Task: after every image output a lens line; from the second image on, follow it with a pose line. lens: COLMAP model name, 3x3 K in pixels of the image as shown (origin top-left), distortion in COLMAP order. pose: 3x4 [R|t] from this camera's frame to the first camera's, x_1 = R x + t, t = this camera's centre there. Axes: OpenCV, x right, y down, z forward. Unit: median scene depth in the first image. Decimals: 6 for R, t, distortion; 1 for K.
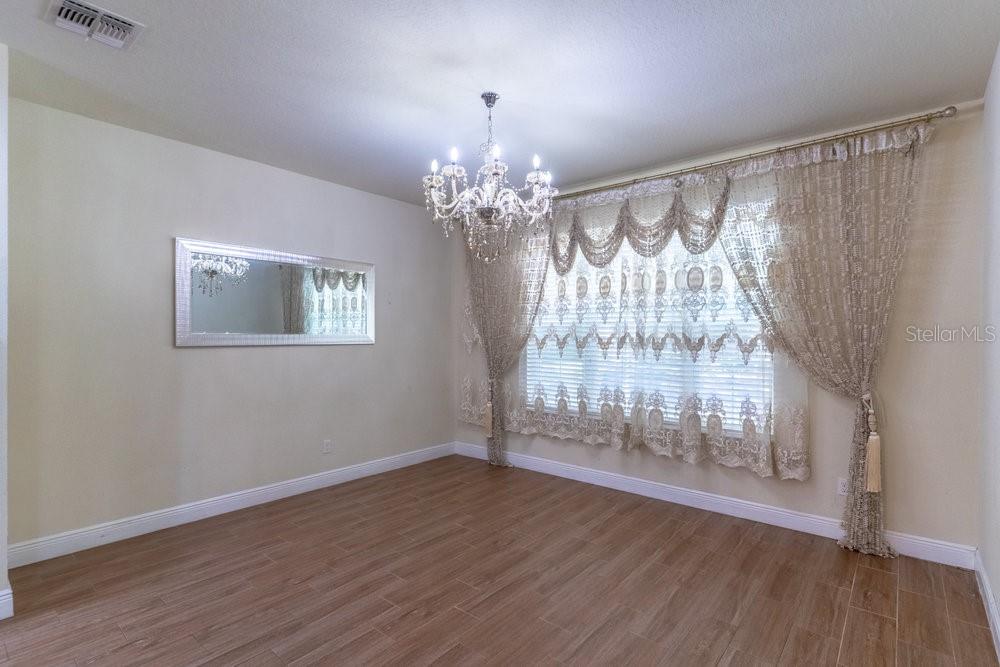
lens RADIAL K [[480.5, 0, 498.7], [0, 480.5, 336.6], [0, 0, 1]] dist [0.004237, -0.000183]
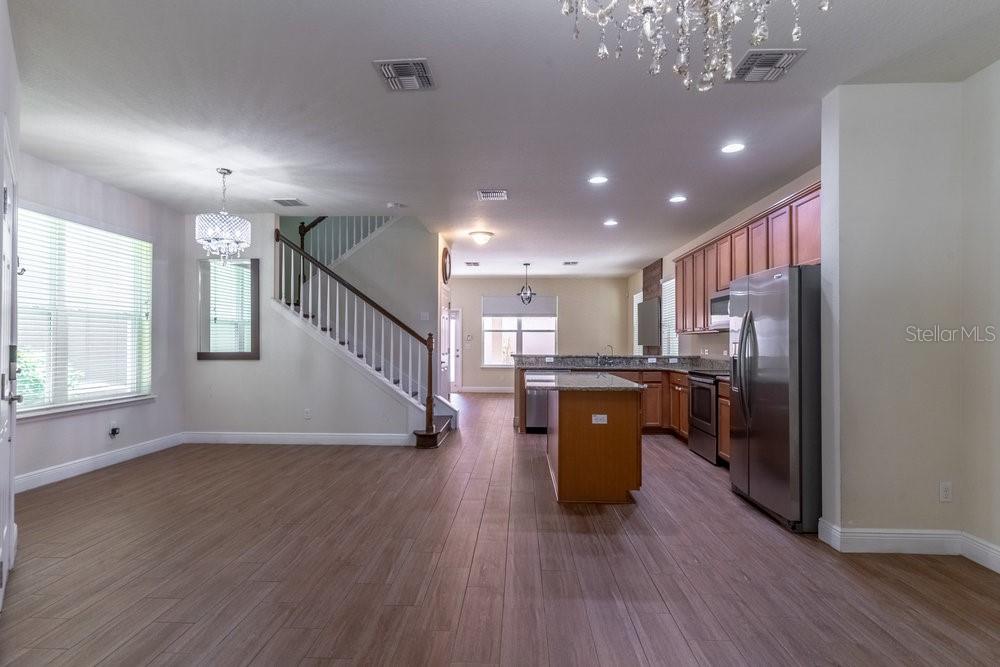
lens RADIAL K [[480.5, 0, 499.7], [0, 480.5, 332.2], [0, 0, 1]] dist [0.004237, -0.000183]
pose [[-0.786509, -0.017174, -0.617340, 0.284102], [-0.007338, 0.999803, -0.018465, 0.038391], [0.617536, -0.009993, -0.786479, 0.968960]]
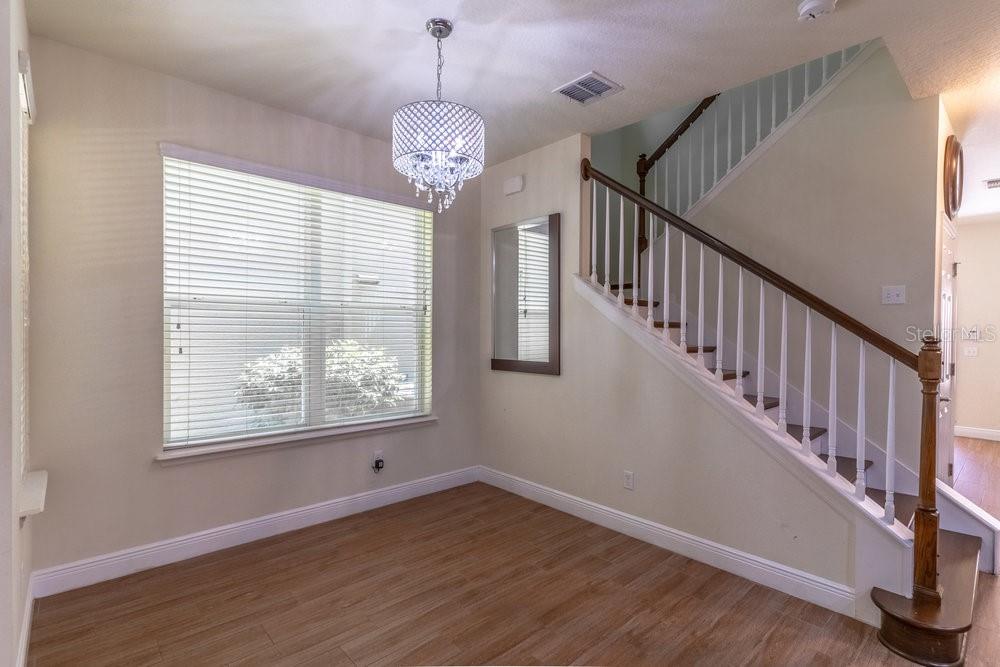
lens RADIAL K [[480.5, 0, 495.7], [0, 480.5, 336.2], [0, 0, 1]] dist [0.004237, -0.000183]
pose [[-0.991512, -0.012039, 0.129459, -0.085858], [-0.009635, 0.999770, 0.019181, 0.005847], [-0.129660, 0.017771, -0.991399, 0.190681]]
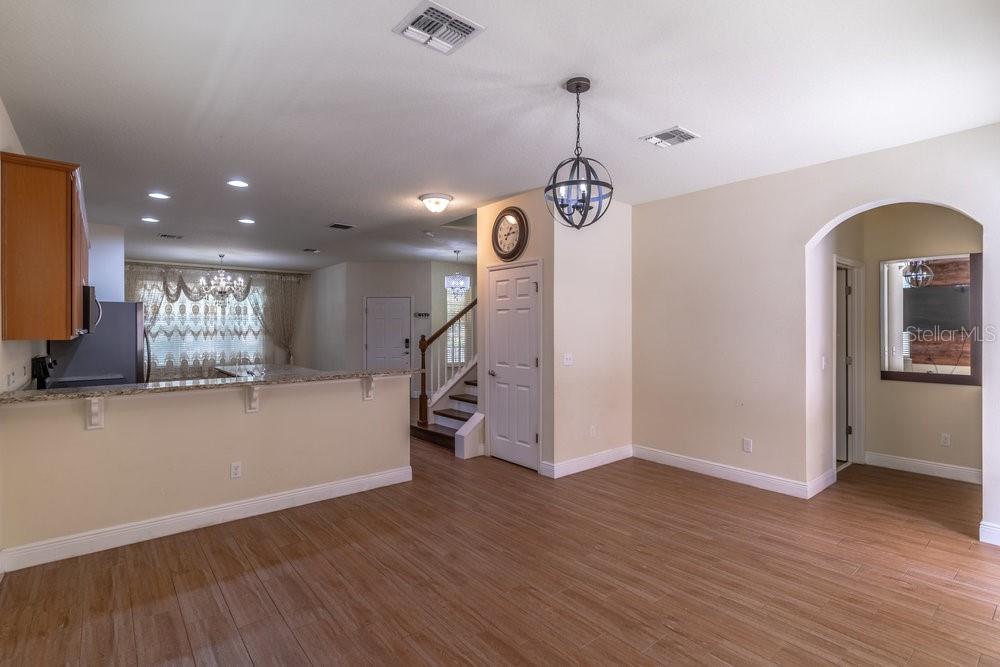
lens RADIAL K [[480.5, 0, 504.4], [0, 480.5, 328.0], [0, 0, 1]] dist [0.004237, -0.000183]
pose [[0.167879, -0.003798, 0.985800, -2.273900], [0.005956, 0.999978, 0.002838, -0.015193], [-0.985790, 0.005395, 0.167898, -1.085665]]
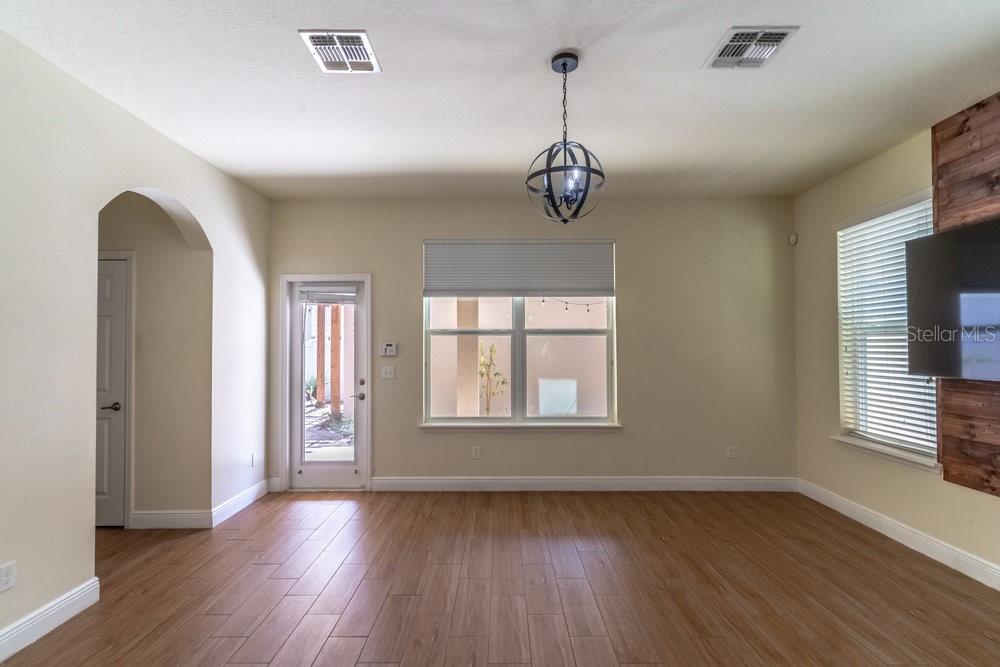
lens RADIAL K [[480.5, 0, 496.3], [0, 480.5, 334.8], [0, 0, 1]] dist [0.004237, -0.000183]
pose [[-0.765280, -0.014581, -0.643533, -1.008181], [-0.003097, 0.999815, -0.018970, -0.000224], [0.643690, -0.012525, -0.765183, -0.626487]]
